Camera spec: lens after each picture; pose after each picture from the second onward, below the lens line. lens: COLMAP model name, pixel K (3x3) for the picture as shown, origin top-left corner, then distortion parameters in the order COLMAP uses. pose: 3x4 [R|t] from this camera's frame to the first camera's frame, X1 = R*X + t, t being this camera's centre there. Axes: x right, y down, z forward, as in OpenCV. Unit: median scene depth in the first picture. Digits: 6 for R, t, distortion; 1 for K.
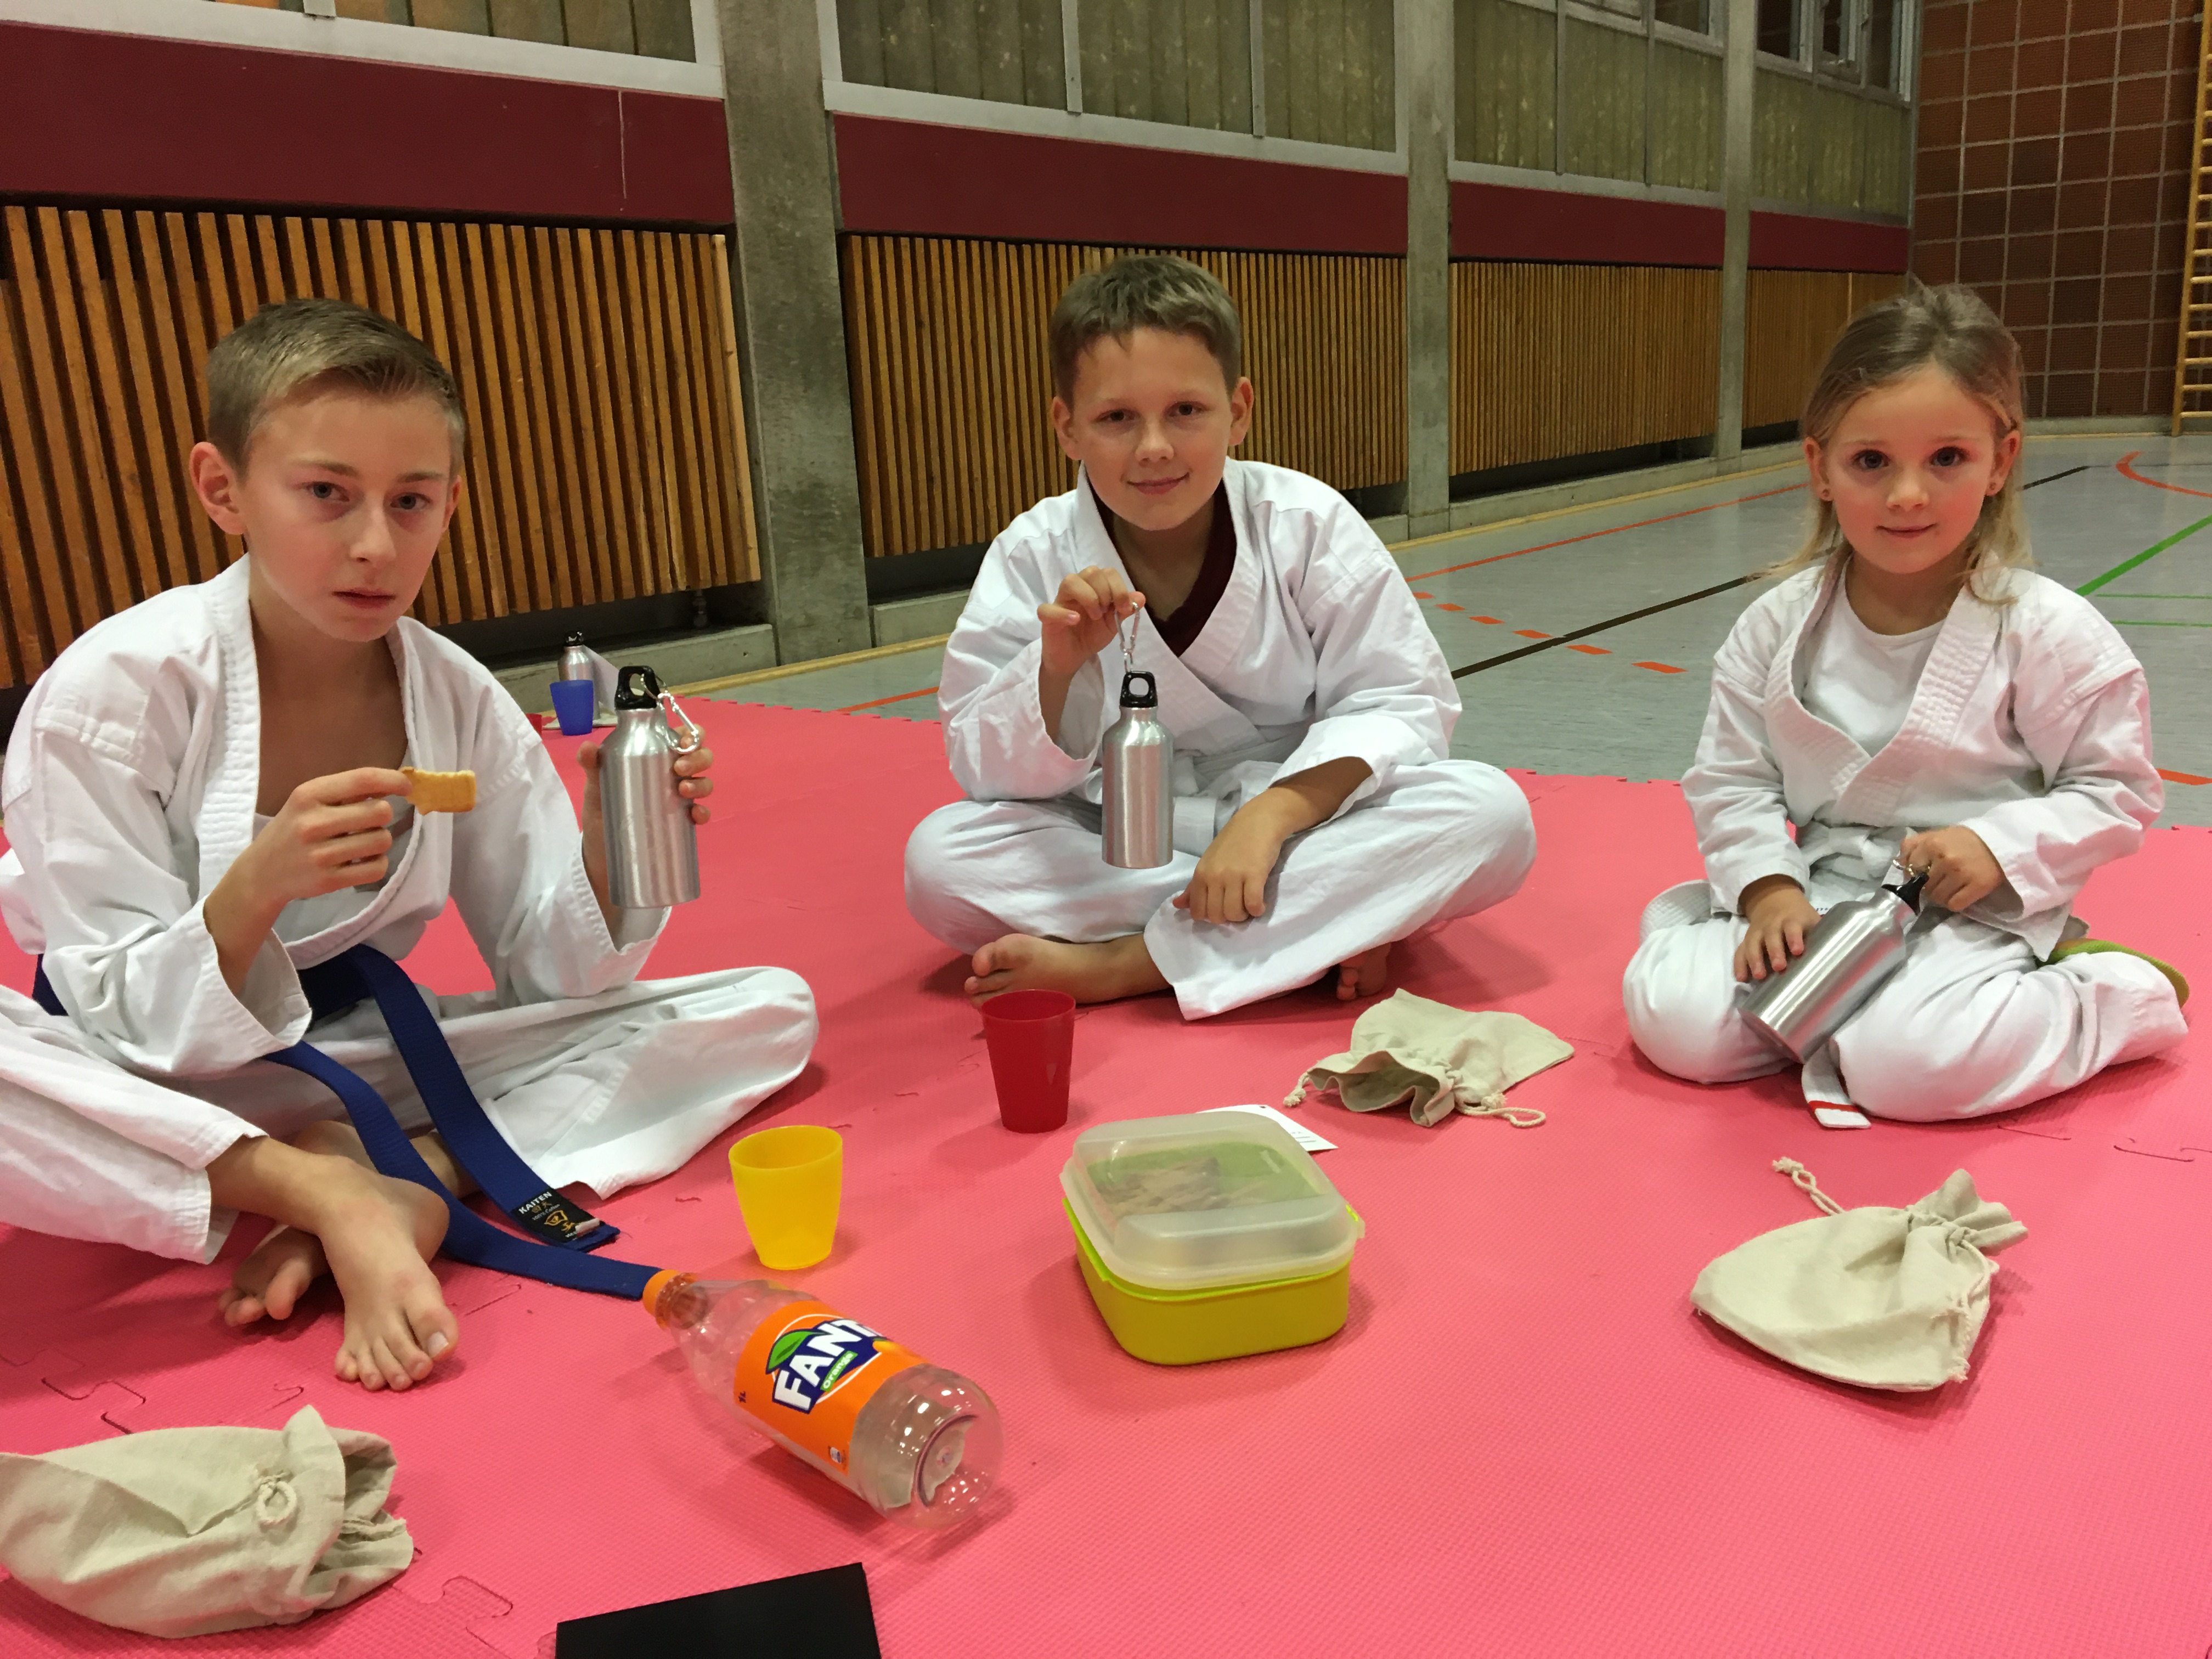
lens RADIAL K [[1869.0, 0, 1106.0], [0, 1869.0, 829.5], [0, 0, 1]] dist [0.003199, 0.002540]
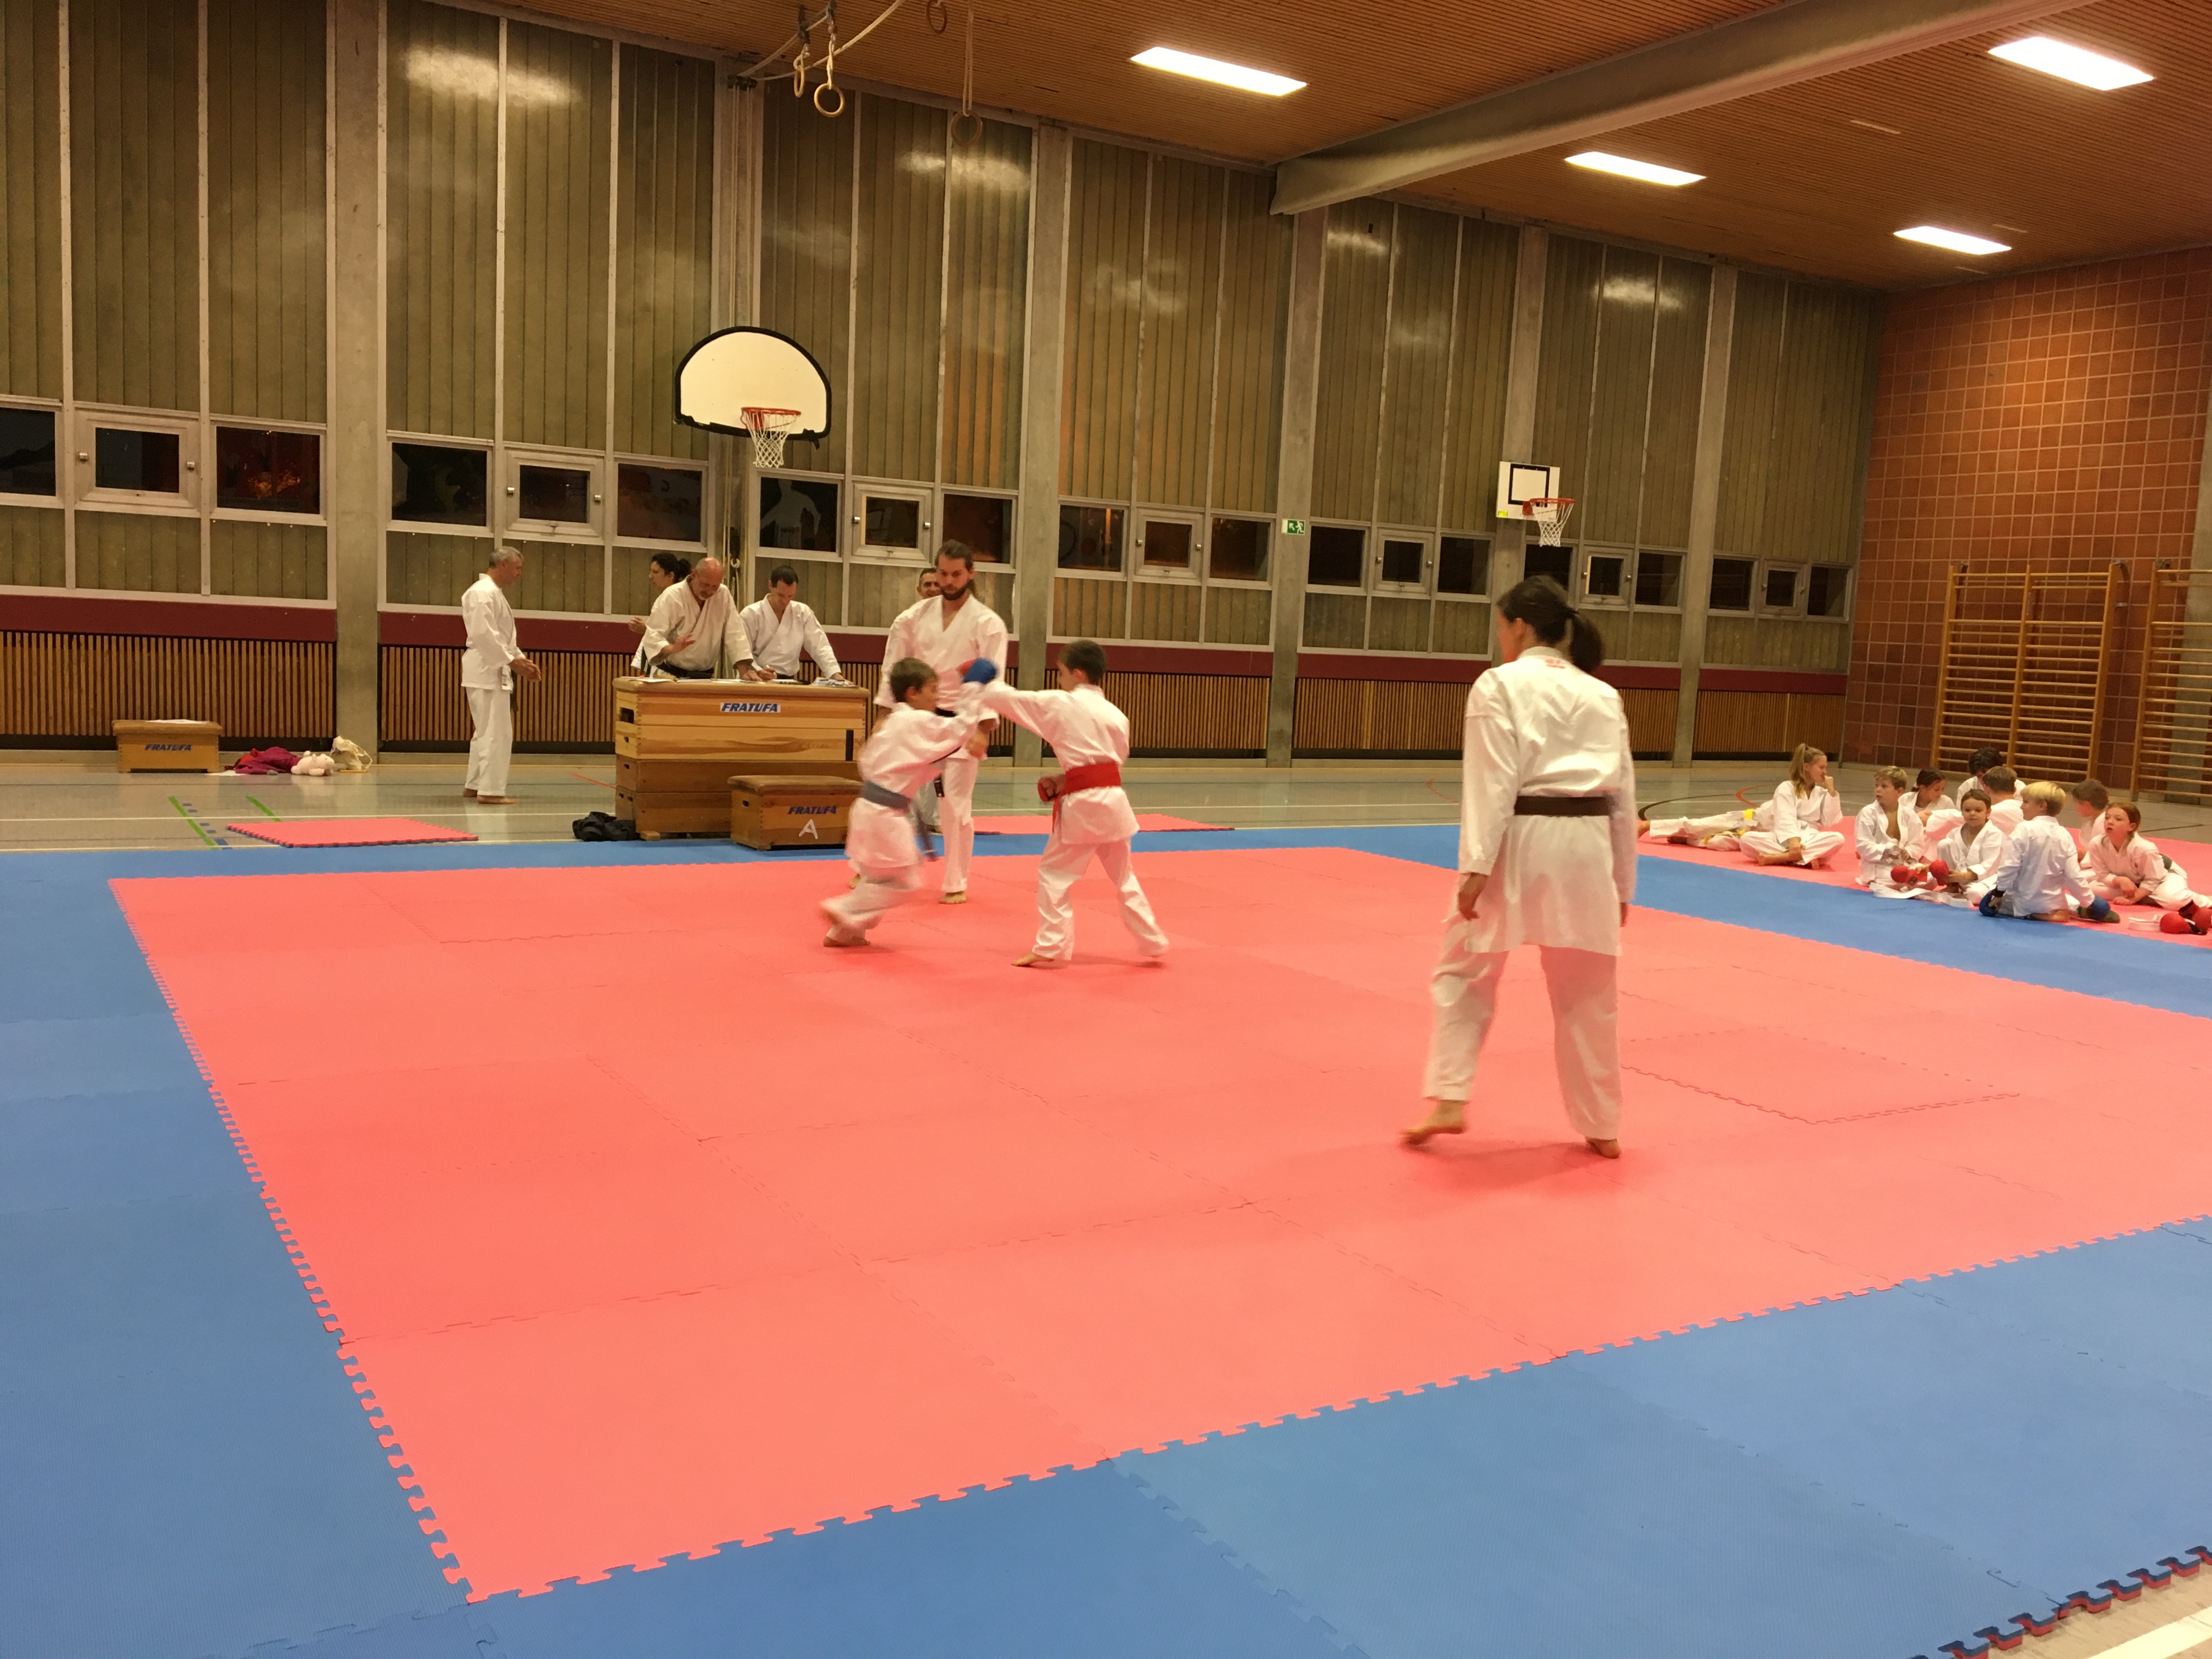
lens RADIAL K [[1876.4, 0, 1106.0], [0, 1876.4, 829.5], [0, 0, 1]] dist [0.069574, -0.092056]
pose [[0.920522, 0.140157, -0.364685, 1.099792], [-0.183135, 0.979329, -0.085882, 0.499963], [0.345110, 0.145843, 0.927162, -3.205608]]
